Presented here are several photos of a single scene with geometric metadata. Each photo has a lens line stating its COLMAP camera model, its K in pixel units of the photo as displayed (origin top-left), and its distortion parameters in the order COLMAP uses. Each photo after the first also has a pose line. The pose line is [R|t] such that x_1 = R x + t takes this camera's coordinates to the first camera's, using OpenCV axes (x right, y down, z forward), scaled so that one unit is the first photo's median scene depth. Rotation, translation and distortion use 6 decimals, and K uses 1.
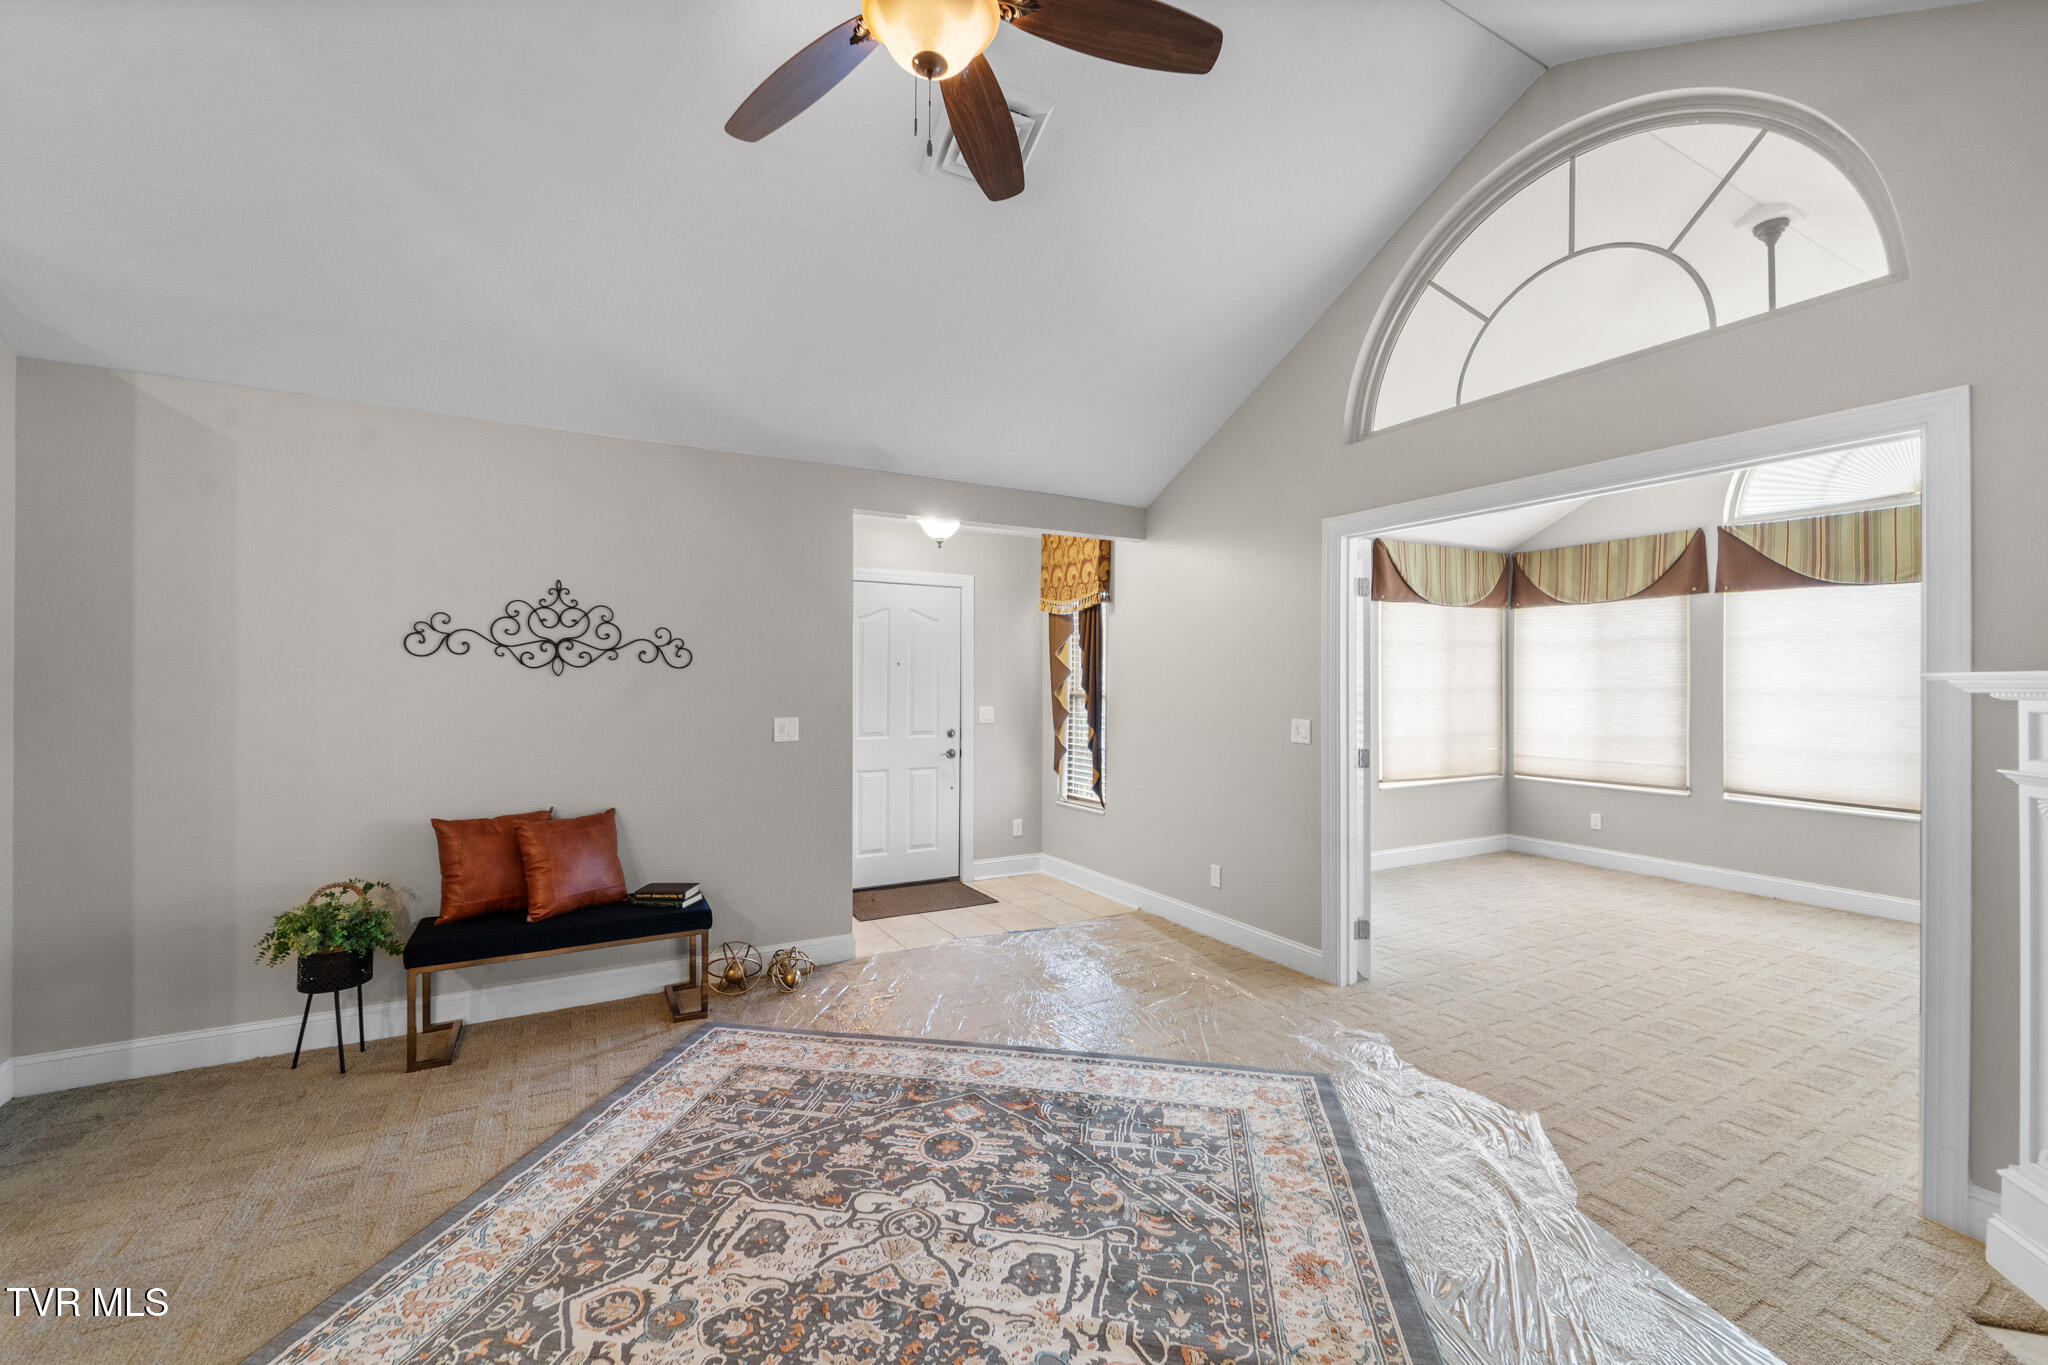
lens RADIAL K [[832.1, 0, 1018.3], [0, 832.1, 676.7], [0, 0, 1]] dist [0.001173, -0.002345]
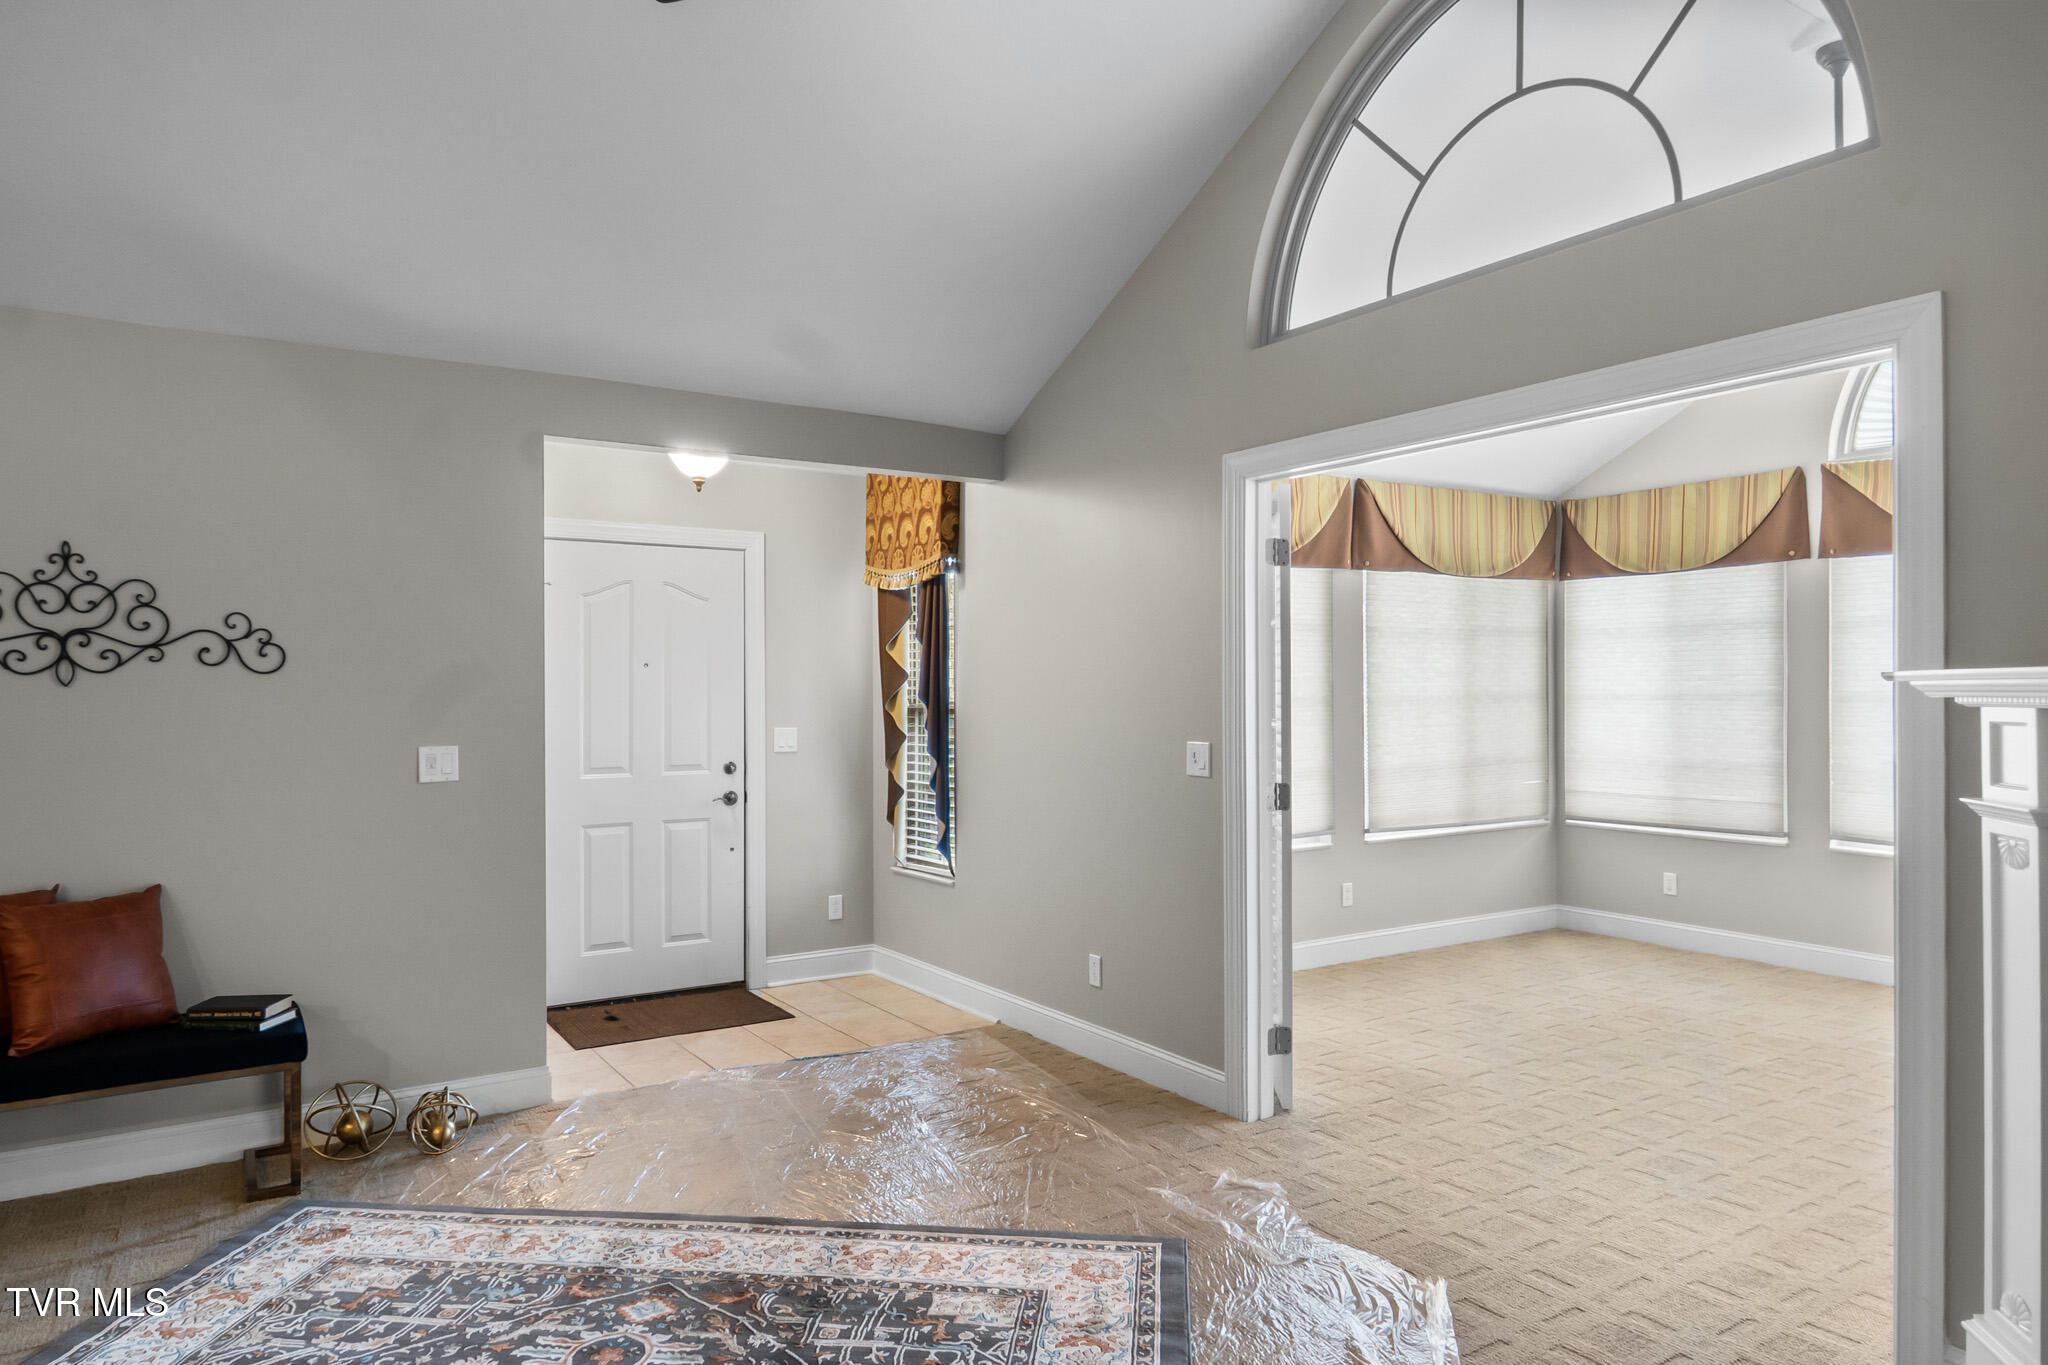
lens RADIAL K [[1275.7, 0, 1021.7], [0, 1275.7, 686.5], [0, 0, 1]] dist [0.004243, -0.003205]
pose [[0.997668, -0.006340, 0.067952, 0.127548], [0.006094, 0.999974, 0.003818, -0.000120], [-0.067974, -0.003395, 0.997681, -0.060807]]
